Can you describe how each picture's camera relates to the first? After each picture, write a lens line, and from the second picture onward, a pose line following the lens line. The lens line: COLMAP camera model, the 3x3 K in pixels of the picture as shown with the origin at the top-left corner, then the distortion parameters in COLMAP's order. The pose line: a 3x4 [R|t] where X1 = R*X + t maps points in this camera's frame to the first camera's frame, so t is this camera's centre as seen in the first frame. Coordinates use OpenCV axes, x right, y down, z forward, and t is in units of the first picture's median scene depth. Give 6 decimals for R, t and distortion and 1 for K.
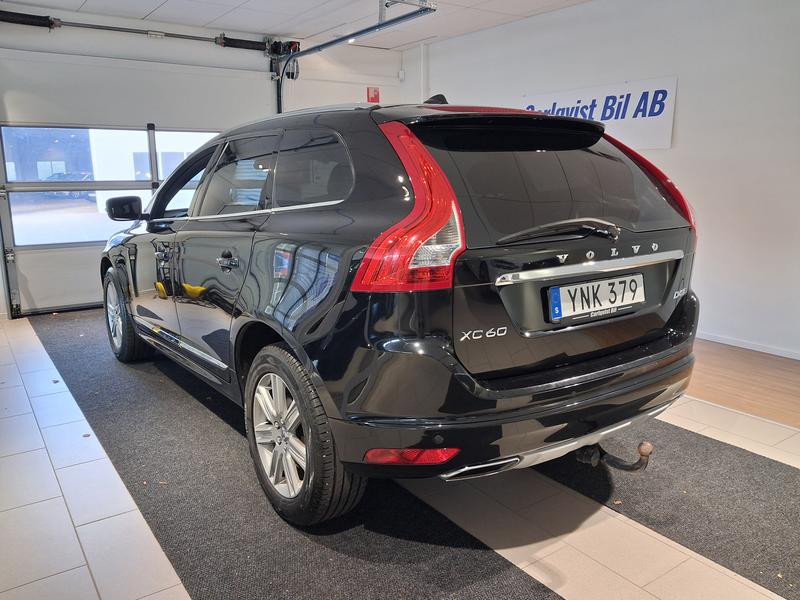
lens RADIAL K [[635.3, 0, 399.8], [0, 635.3, 300.8], [0, 0, 1]] dist [0.006085, 0.001868]
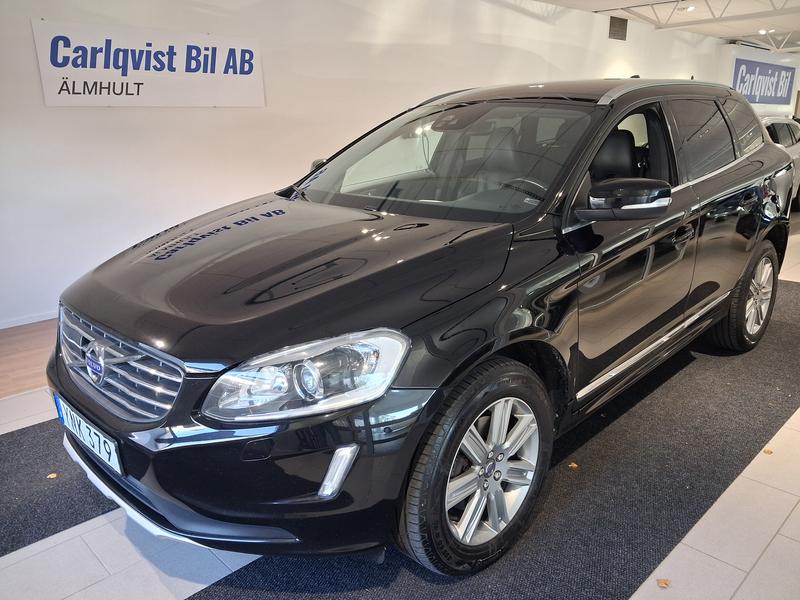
lens RADIAL K [[635.3, 0, 400.2], [0, 635.3, 299.2], [0, 0, 1]] dist [0.006085, 0.001868]
pose [[-0.136287, -0.270977, 0.952889, -0.690309], [0.201113, 0.934267, 0.294446, -0.194127], [-0.970041, 0.231767, -0.072831, 0.876597]]
